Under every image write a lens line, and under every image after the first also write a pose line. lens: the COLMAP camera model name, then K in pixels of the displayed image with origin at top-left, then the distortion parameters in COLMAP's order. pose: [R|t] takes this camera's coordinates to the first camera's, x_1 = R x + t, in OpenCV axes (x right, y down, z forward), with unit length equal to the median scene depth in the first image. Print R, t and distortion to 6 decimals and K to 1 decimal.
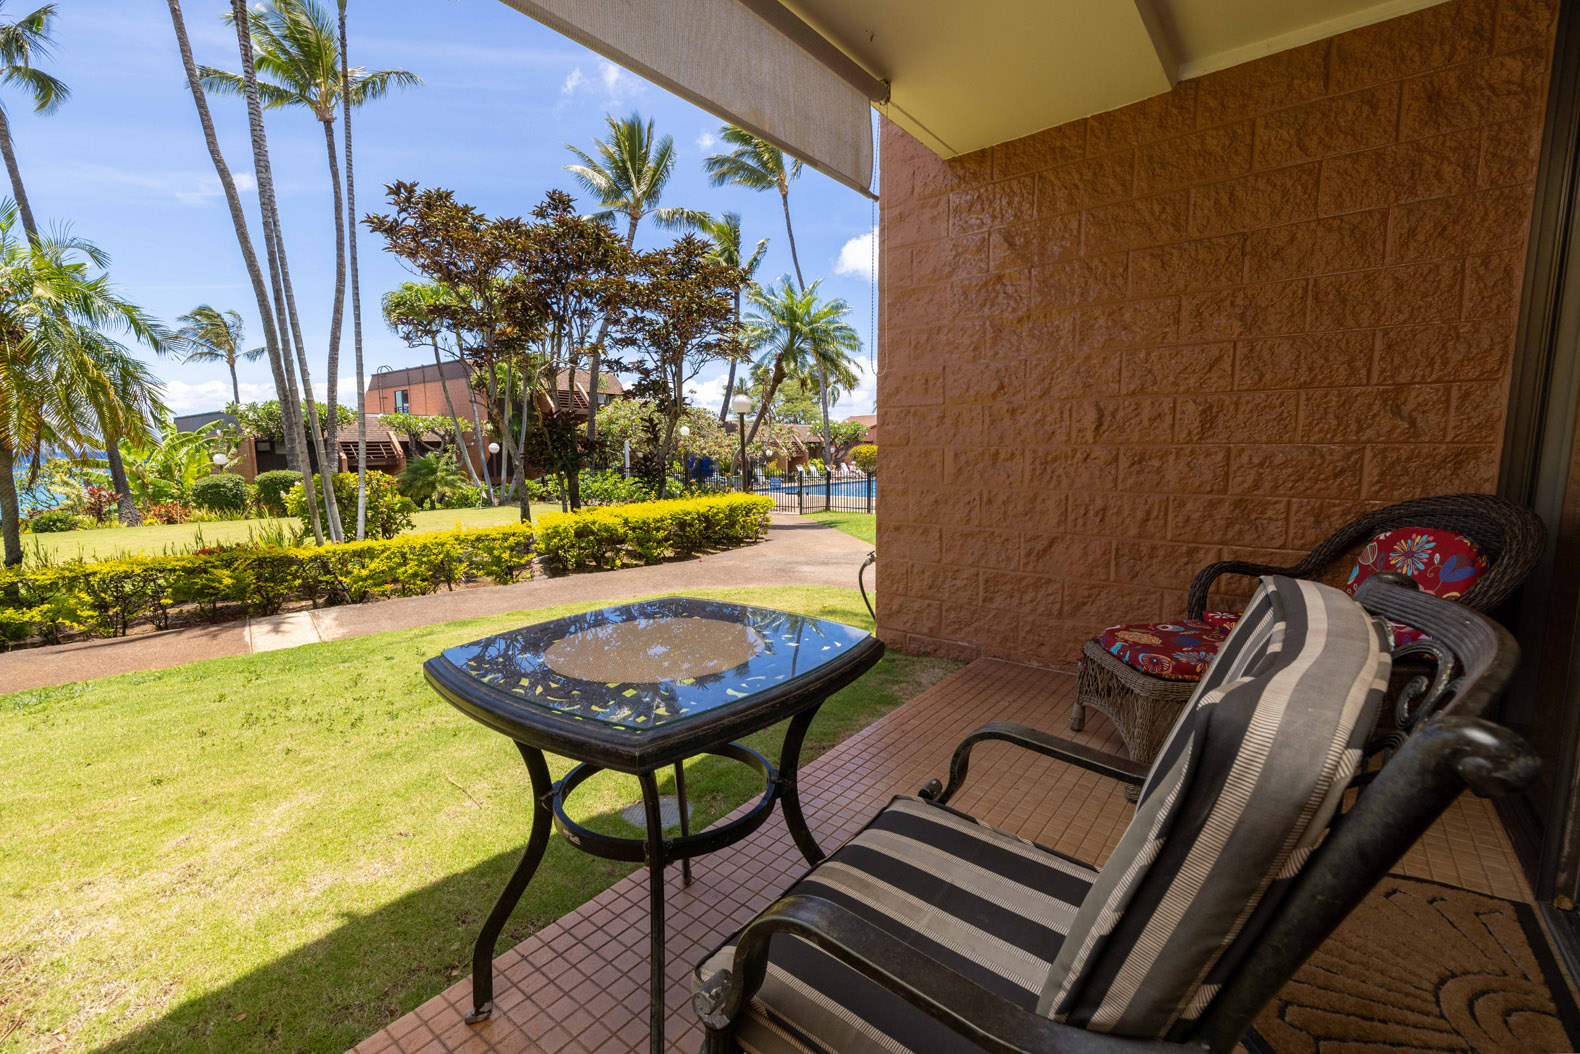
lens RADIAL K [[669.2, 0, 790.0], [0, 669.2, 527.0], [0, 0, 1]] dist [0.001381, 0.000090]
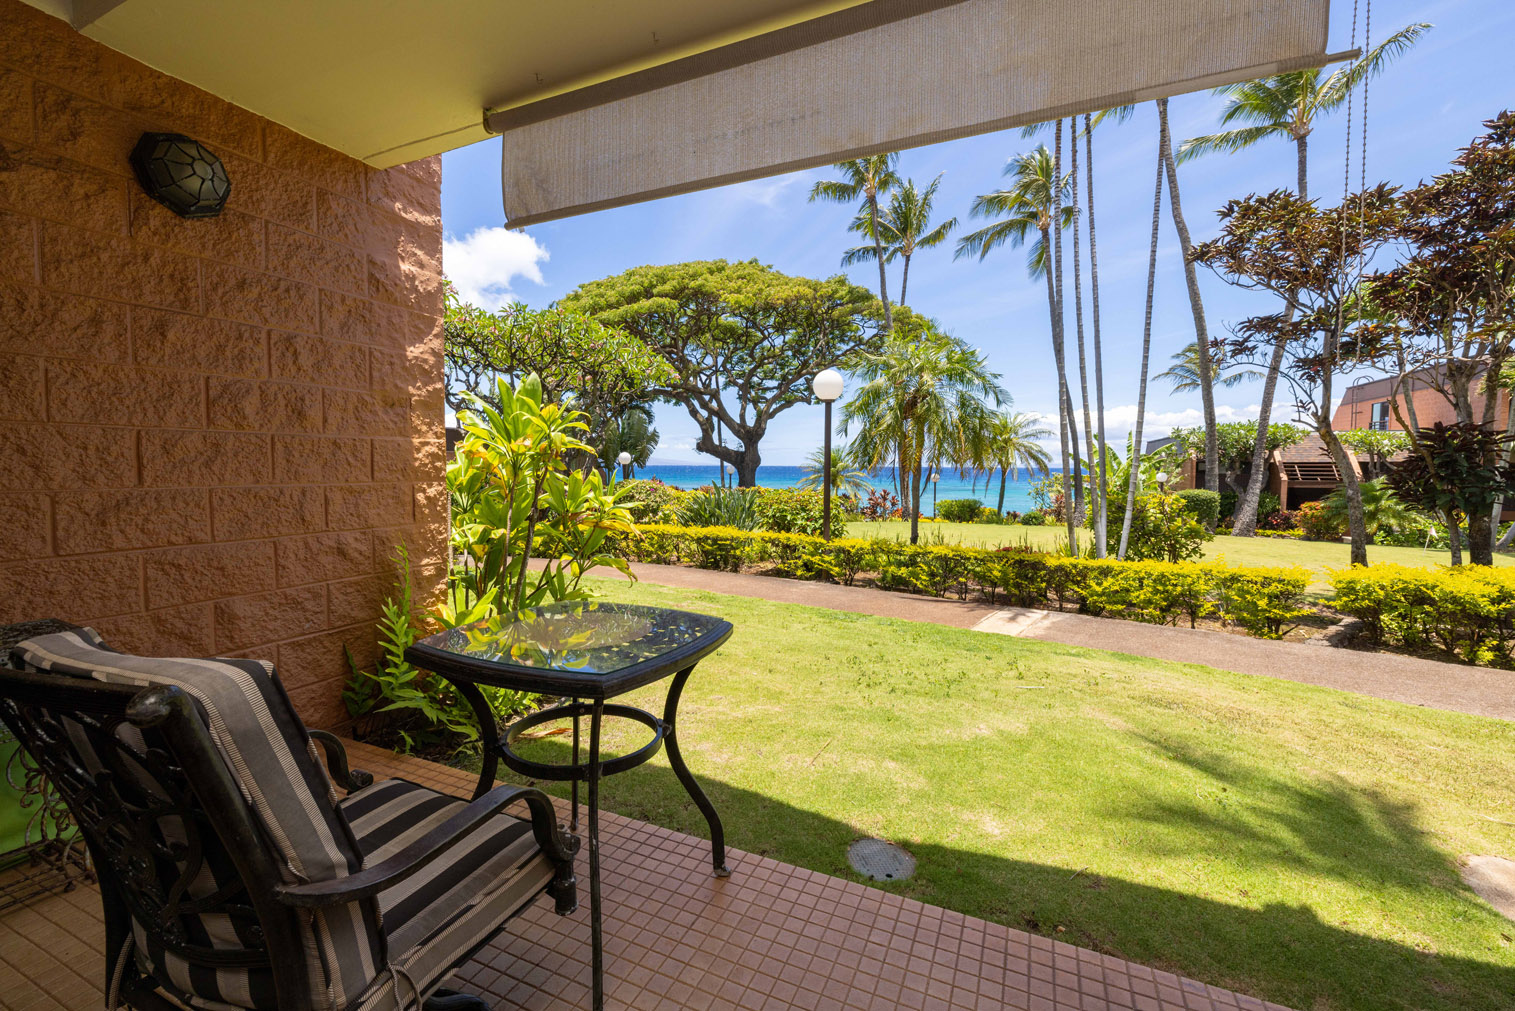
lens RADIAL K [[645.7, 0, 744.4], [0, 645.7, 489.6], [0, 0, 1]] dist [0.001689, 0.000070]
pose [[0.231051, 0.045463, -0.971879, 0.178288], [-0.124365, 0.992094, 0.016842, -0.027795], [0.964960, 0.116976, 0.234879, 0.143140]]
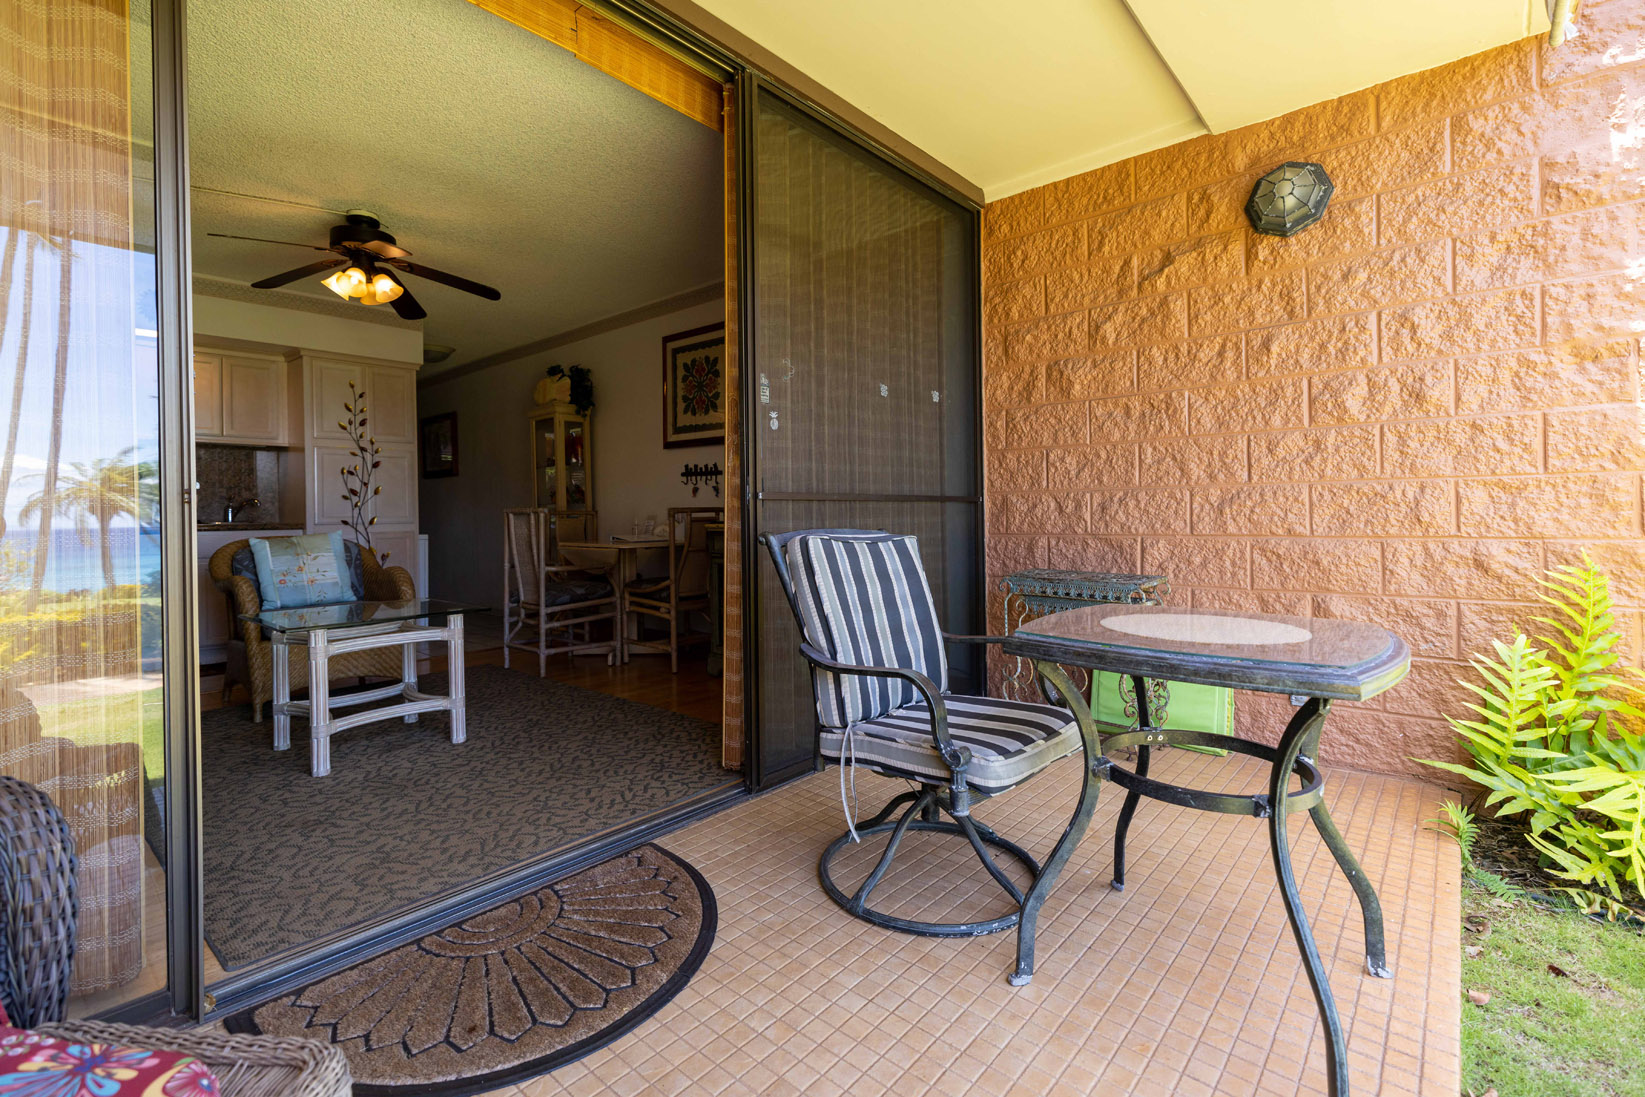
lens RADIAL K [[737.2, 0, 813.1], [0, 737.2, 518.1], [0, 0, 1]] dist [0.001267, 0.000307]
pose [[-0.998392, 0.020816, 0.052734, 0.057796], [0.027180, 0.992034, 0.122999, -0.026542], [-0.049754, 0.124235, -0.991005, 0.328330]]
